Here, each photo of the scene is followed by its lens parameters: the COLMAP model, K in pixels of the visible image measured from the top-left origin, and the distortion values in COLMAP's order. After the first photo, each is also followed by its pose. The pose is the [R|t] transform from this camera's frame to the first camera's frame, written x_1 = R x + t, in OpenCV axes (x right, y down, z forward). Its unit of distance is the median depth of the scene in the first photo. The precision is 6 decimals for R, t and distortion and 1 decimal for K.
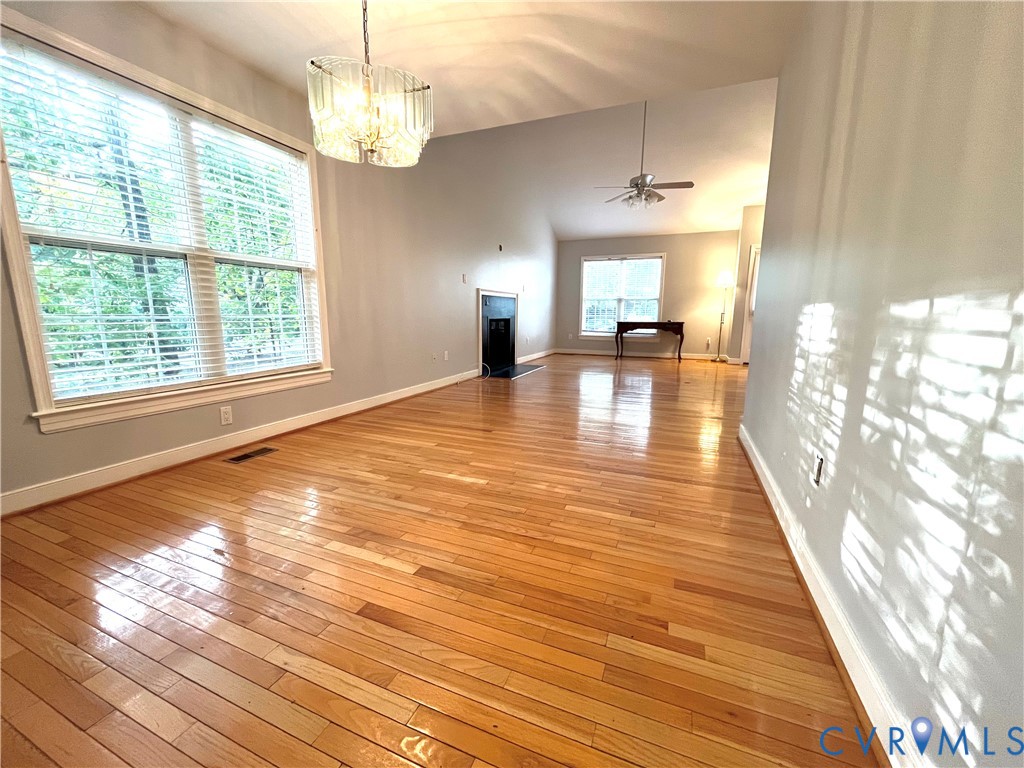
lens RADIAL K [[411.5, 0, 509.0], [0, 411.5, 385.6], [0, 0, 1]] dist [-0.009088, 0.000158]
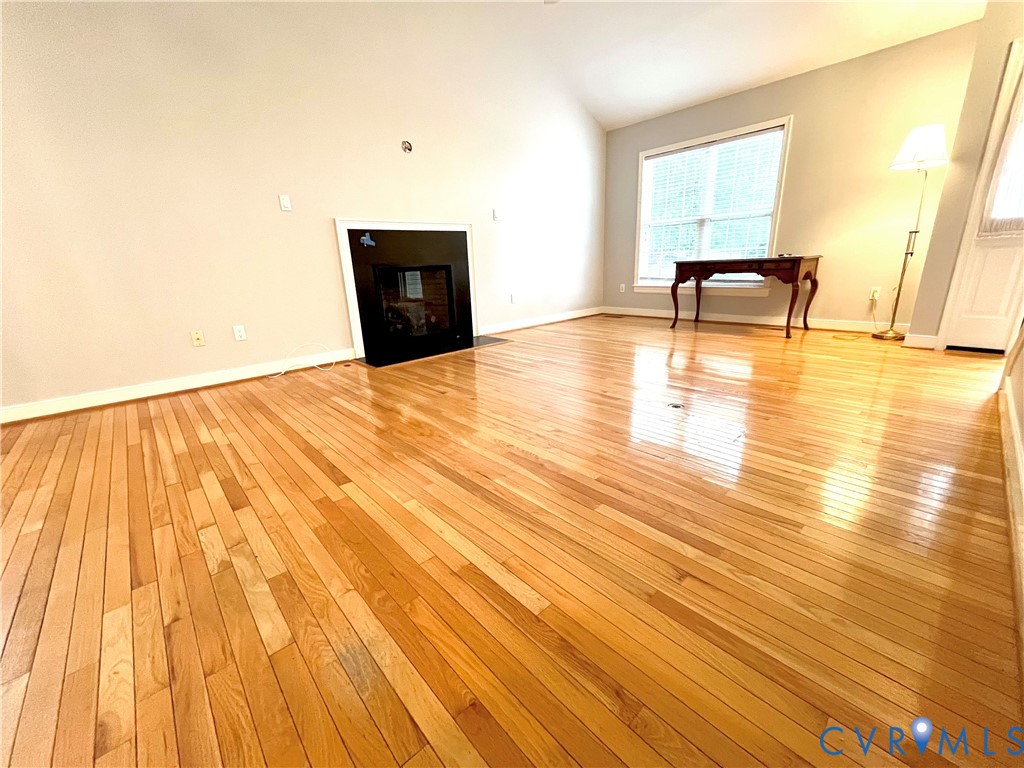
lens RADIAL K [[411.5, 0, 513.2], [0, 411.5, 385.7], [0, 0, 1]] dist [-0.009088, 0.000158]
pose [[0.907521, 0.078493, -0.412607, 0.301324], [-0.026255, 0.991063, 0.130788, -0.052413], [0.419185, -0.107860, 0.901471, 0.368487]]
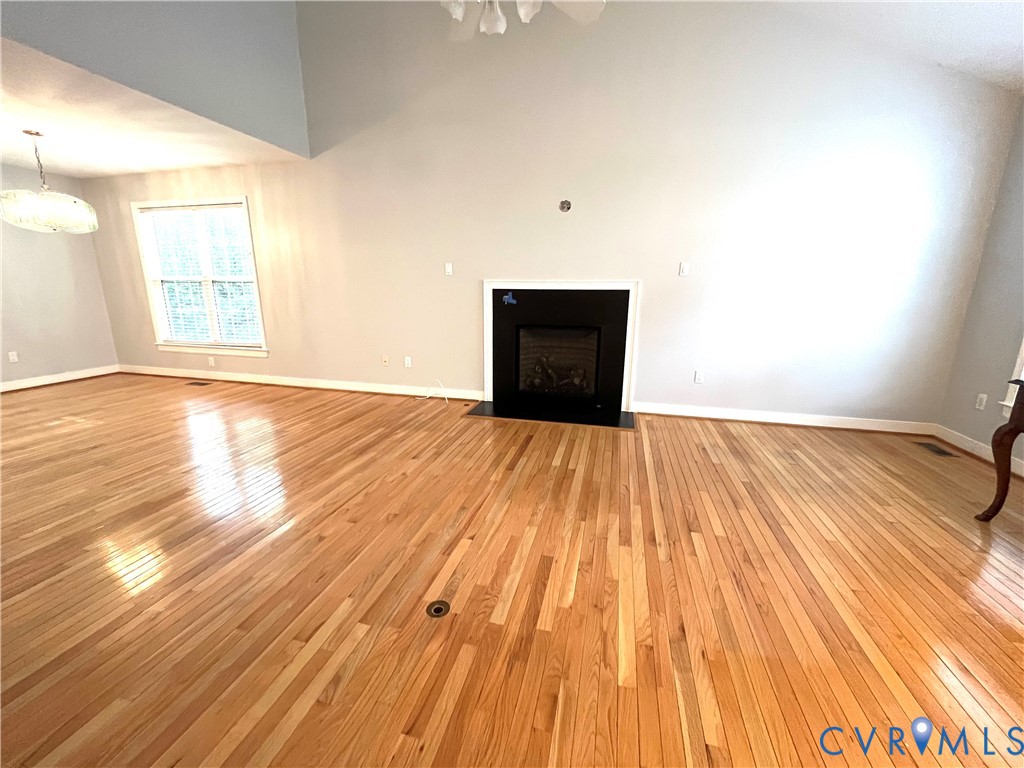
lens RADIAL K [[411.5, 0, 511.7], [0, 411.5, 384.9], [0, 0, 1]] dist [-0.009088, 0.000158]
pose [[0.139429, 0.223462, -0.964689, 0.446522], [-0.176173, 0.964261, 0.197900, -0.144880], [0.974434, 0.142359, 0.173814, 0.654189]]
